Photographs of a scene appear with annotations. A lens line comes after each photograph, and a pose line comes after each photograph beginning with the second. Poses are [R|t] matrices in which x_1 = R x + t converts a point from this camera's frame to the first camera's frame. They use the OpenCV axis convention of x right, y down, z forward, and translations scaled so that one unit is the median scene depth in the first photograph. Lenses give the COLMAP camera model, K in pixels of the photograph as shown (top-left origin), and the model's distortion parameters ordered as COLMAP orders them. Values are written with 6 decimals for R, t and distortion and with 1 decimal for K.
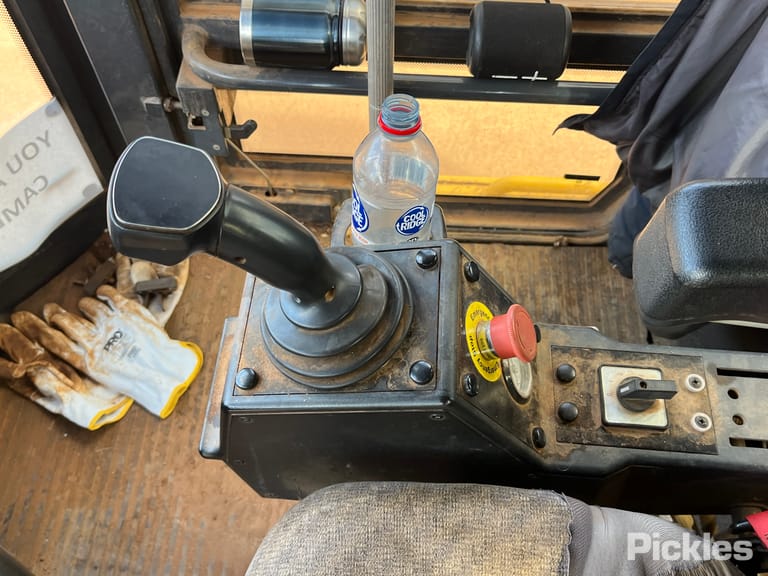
lens RADIAL K [[735.6, 0, 374.0], [0, 735.6, 287.1], [0, 0, 1]] dist [0.004378, -0.002854]
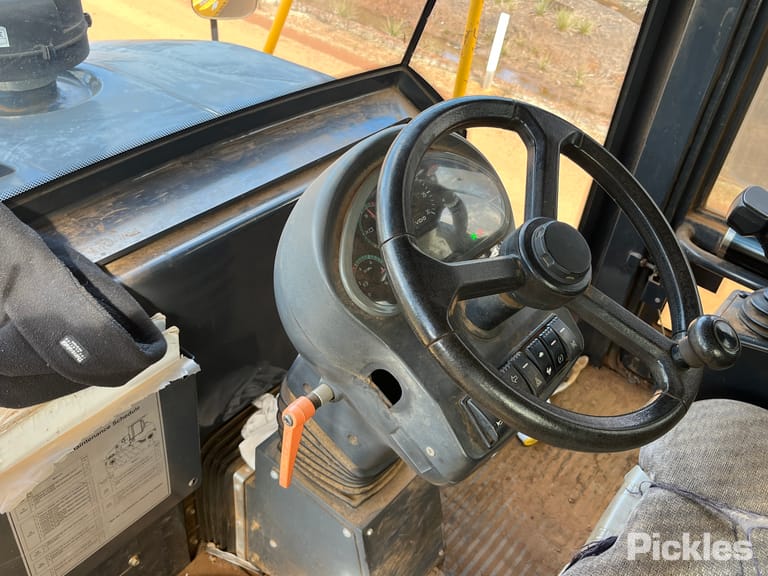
lens RADIAL K [[733.8, 0, 392.5], [0, 733.8, 281.4], [0, 0, 1]] dist [0.029606, -0.023278]
pose [[0.813909, 0.424262, -0.396931, -0.072091], [-0.549437, 0.784158, -0.288470, 0.501731], [0.188870, 0.452877, 0.871338, -0.420932]]
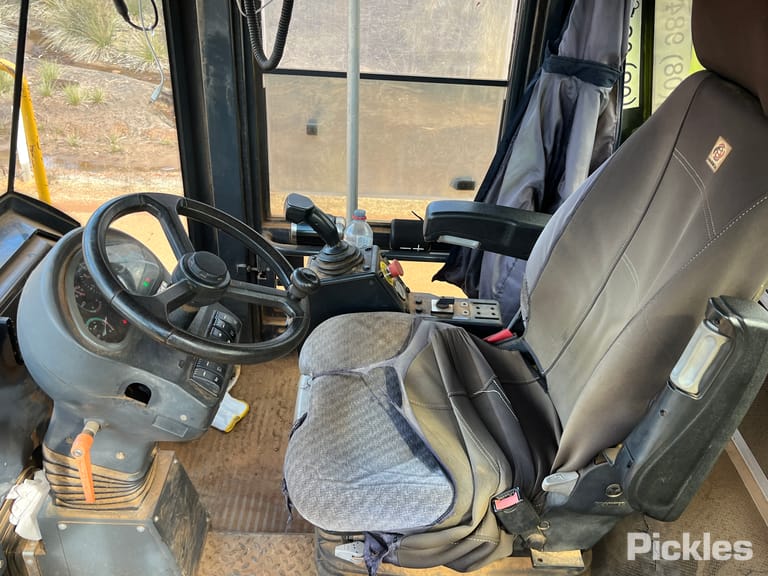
lens RADIAL K [[733.8, 0, 392.5], [0, 733.8, 281.4], [0, 0, 1]] dist [0.029606, -0.023278]
pose [[0.996917, 0.013216, 0.077346, -0.030008], [0.025521, 0.877507, -0.478885, 0.763576], [-0.074201, 0.479382, 0.874464, -0.809290]]
